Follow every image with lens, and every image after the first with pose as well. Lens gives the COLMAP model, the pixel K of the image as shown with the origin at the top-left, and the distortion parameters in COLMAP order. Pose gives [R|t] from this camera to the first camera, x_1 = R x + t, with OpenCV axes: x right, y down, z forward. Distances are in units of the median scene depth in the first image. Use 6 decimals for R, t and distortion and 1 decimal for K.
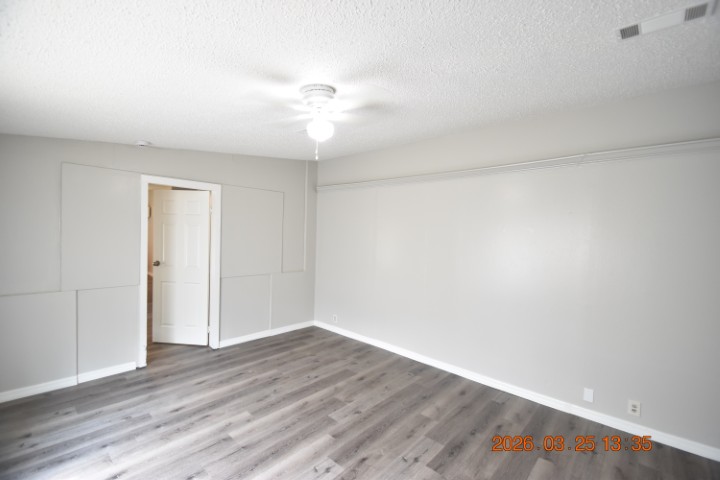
lens RADIAL K [[314.4, 0, 359.5], [0, 314.4, 241.6], [0, 0, 1]] dist [0.013966, -0.017509]
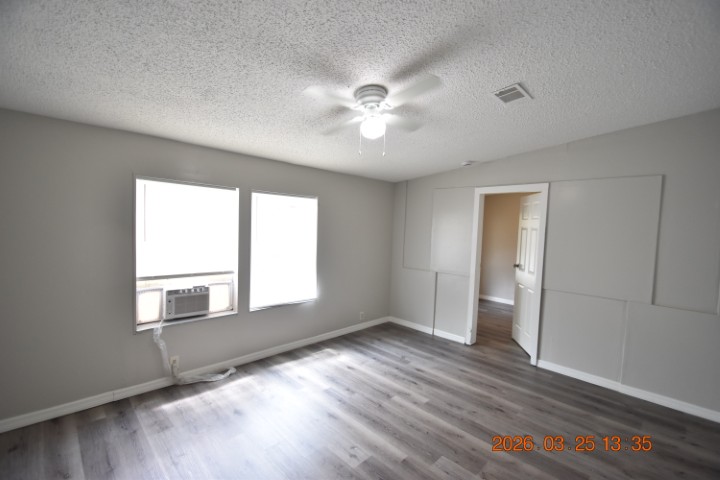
lens RADIAL K [[314.4, 0, 359.5], [0, 314.4, 241.6], [0, 0, 1]] dist [0.013966, -0.017509]
pose [[-0.051741, 0.017506, -0.998507, 0.666939], [-0.065241, 0.997651, 0.020872, -0.000091], [0.996527, 0.066224, -0.050478, 0.743714]]
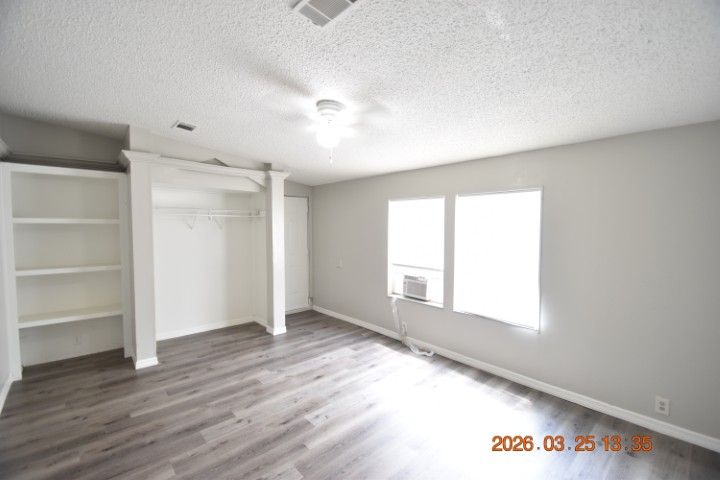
lens RADIAL K [[314.4, 0, 359.5], [0, 314.4, 241.6], [0, 0, 1]] dist [0.013966, -0.017509]
pose [[-0.994320, -0.038697, 0.099148, -0.262970], [-0.030411, 0.996022, 0.083757, -0.052478], [-0.101994, 0.080266, -0.991541, 1.565088]]
